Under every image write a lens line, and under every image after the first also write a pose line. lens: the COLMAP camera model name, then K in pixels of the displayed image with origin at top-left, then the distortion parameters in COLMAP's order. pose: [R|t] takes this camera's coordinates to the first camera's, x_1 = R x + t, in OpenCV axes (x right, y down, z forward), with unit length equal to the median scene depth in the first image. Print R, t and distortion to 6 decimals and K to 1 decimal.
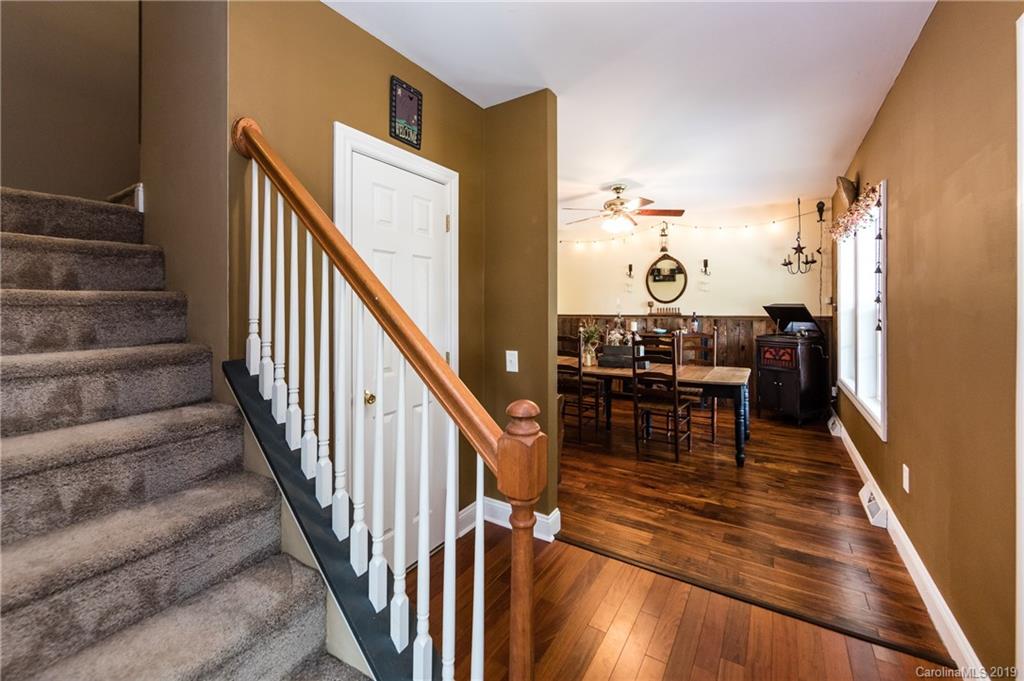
lens RADIAL K [[406.2, 0, 525.8], [0, 406.2, 308.6], [0, 0, 1]] dist [-0.001407, -0.000462]
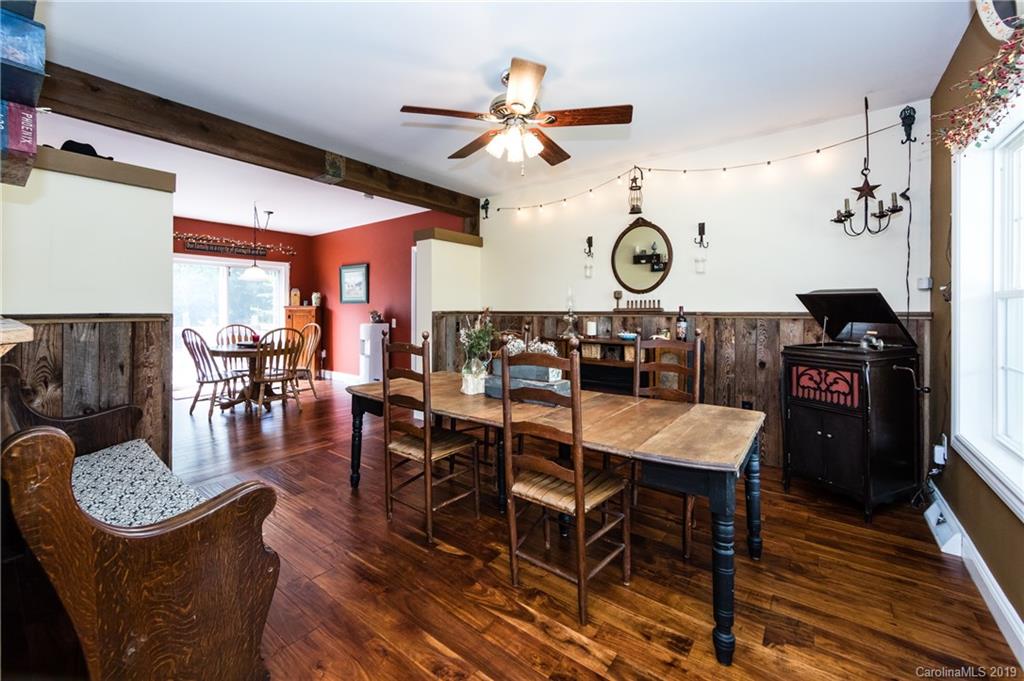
lens RADIAL K [[406.2, 0, 506.6], [0, 406.2, 309.9], [0, 0, 1]] dist [-0.001407, -0.000462]
pose [[0.993193, 0.001424, -0.116469, 0.224925], [-0.001339, 0.999999, 0.000805, 0.014436], [0.116470, -0.000643, 0.993194, 0.352839]]
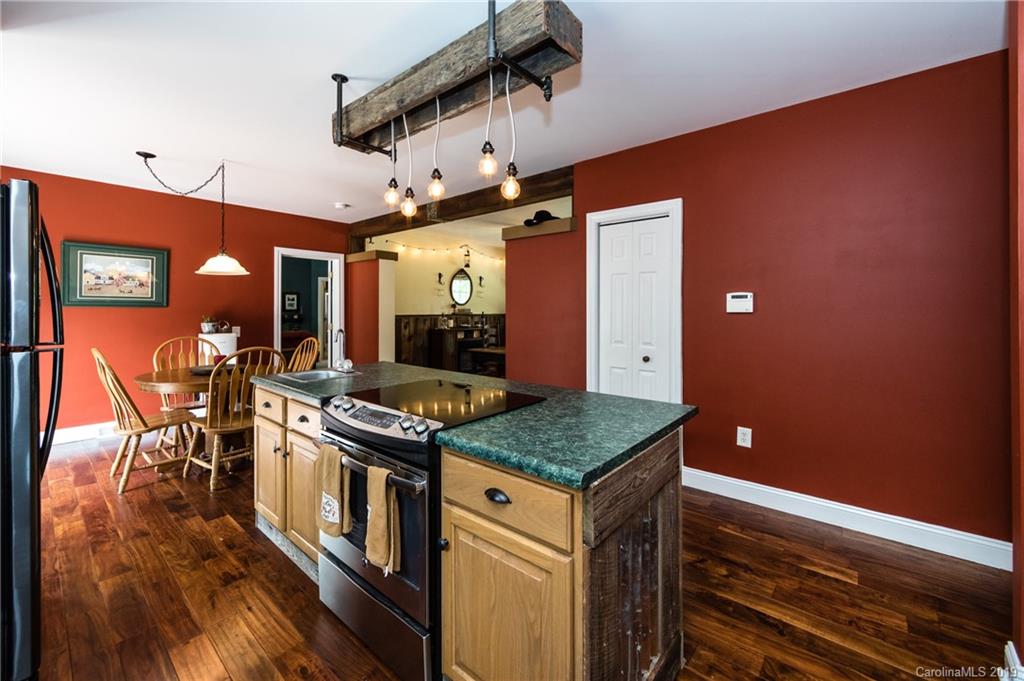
lens RADIAL K [[406.2, 0, 526.7], [0, 406.2, 309.4], [0, 0, 1]] dist [-0.001407, -0.000462]
pose [[0.140106, 0.003446, 0.990131, -1.034257], [0.002364, 0.999990, -0.003815, 0.006631], [-0.990134, 0.002876, 0.140097, 0.648954]]
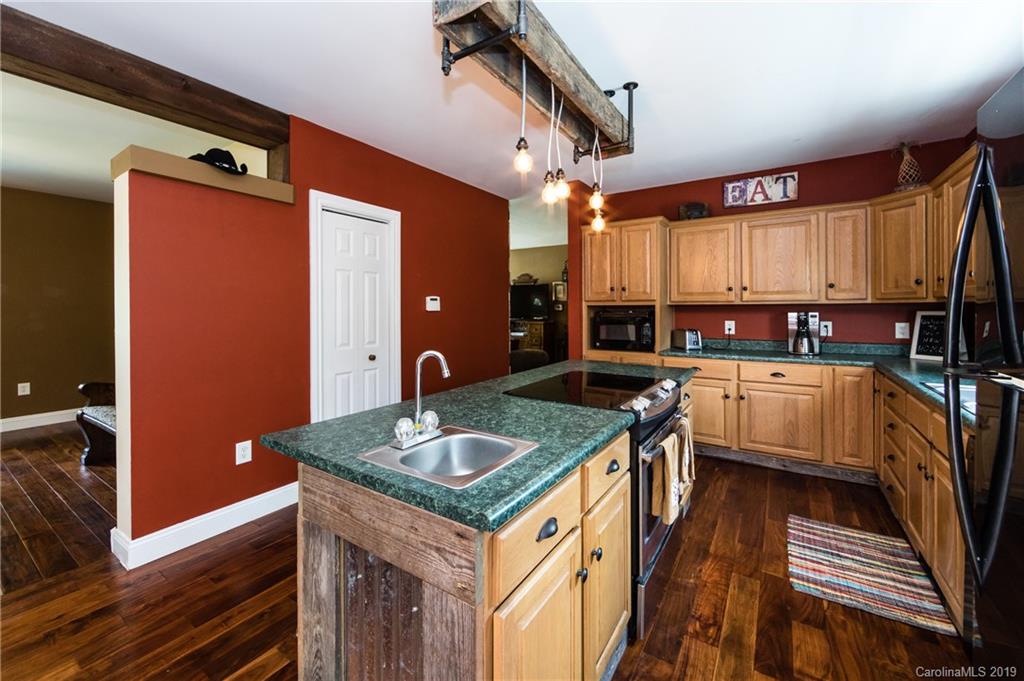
lens RADIAL K [[406.2, 0, 510.5], [0, 406.2, 311.3], [0, 0, 1]] dist [-0.001407, -0.000462]
pose [[-0.998635, 0.011186, 0.051015, -0.649373], [0.011544, 0.999911, 0.006723, 0.006751], [-0.050935, 0.007302, -0.998675, 1.162281]]
